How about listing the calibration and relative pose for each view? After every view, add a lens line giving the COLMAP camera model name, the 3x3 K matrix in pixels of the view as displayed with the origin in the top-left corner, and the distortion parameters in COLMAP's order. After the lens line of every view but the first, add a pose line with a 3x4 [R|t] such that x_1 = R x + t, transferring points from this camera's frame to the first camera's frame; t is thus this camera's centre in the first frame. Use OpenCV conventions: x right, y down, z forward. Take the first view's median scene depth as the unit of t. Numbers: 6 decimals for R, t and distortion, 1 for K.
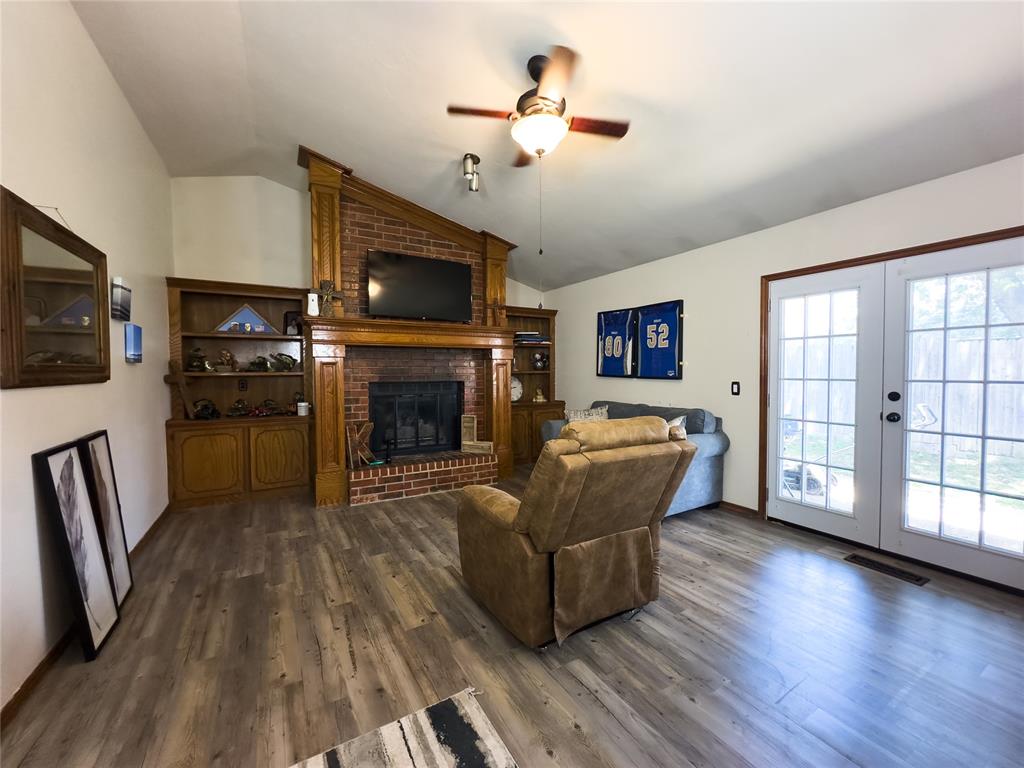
lens RADIAL K [[408.5, 0, 508.3], [0, 408.5, 383.5], [0, 0, 1]] dist [-0.009361, 0.000083]
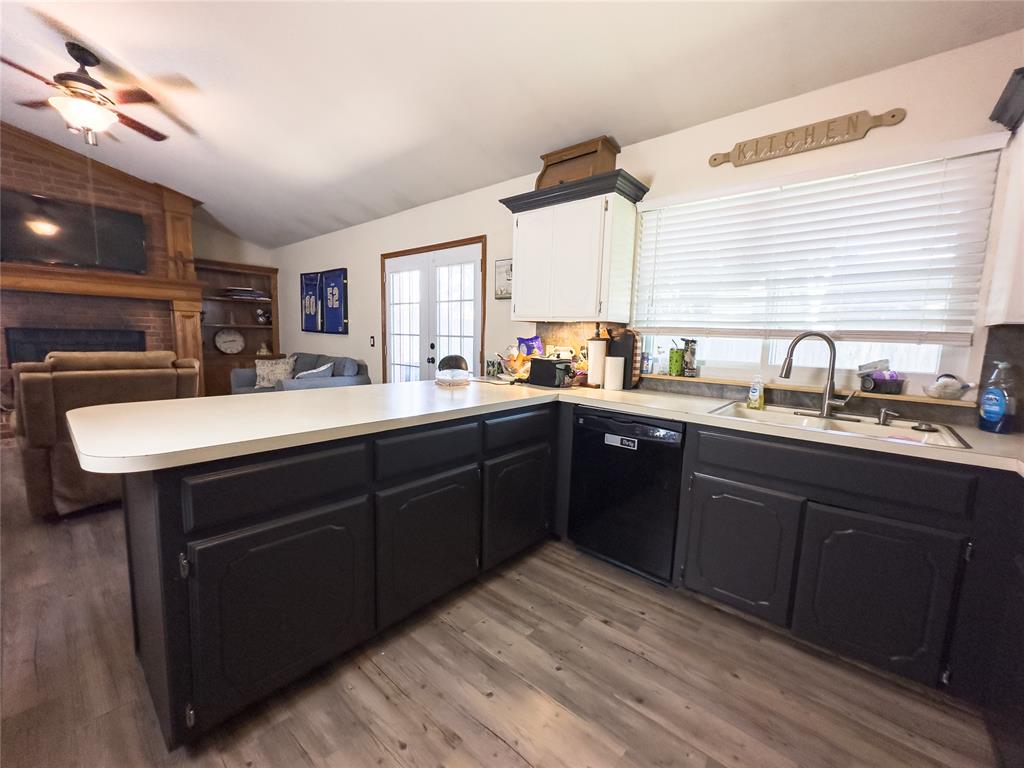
lens RADIAL K [[408.5, 0, 513.4], [0, 408.5, 384.2], [0, 0, 1]] dist [-0.009361, 0.000083]
pose [[0.936575, -0.009847, 0.350329, 0.432808], [-0.021375, 0.996139, 0.085143, 0.022833], [-0.349815, -0.087231, 0.932749, -0.309242]]
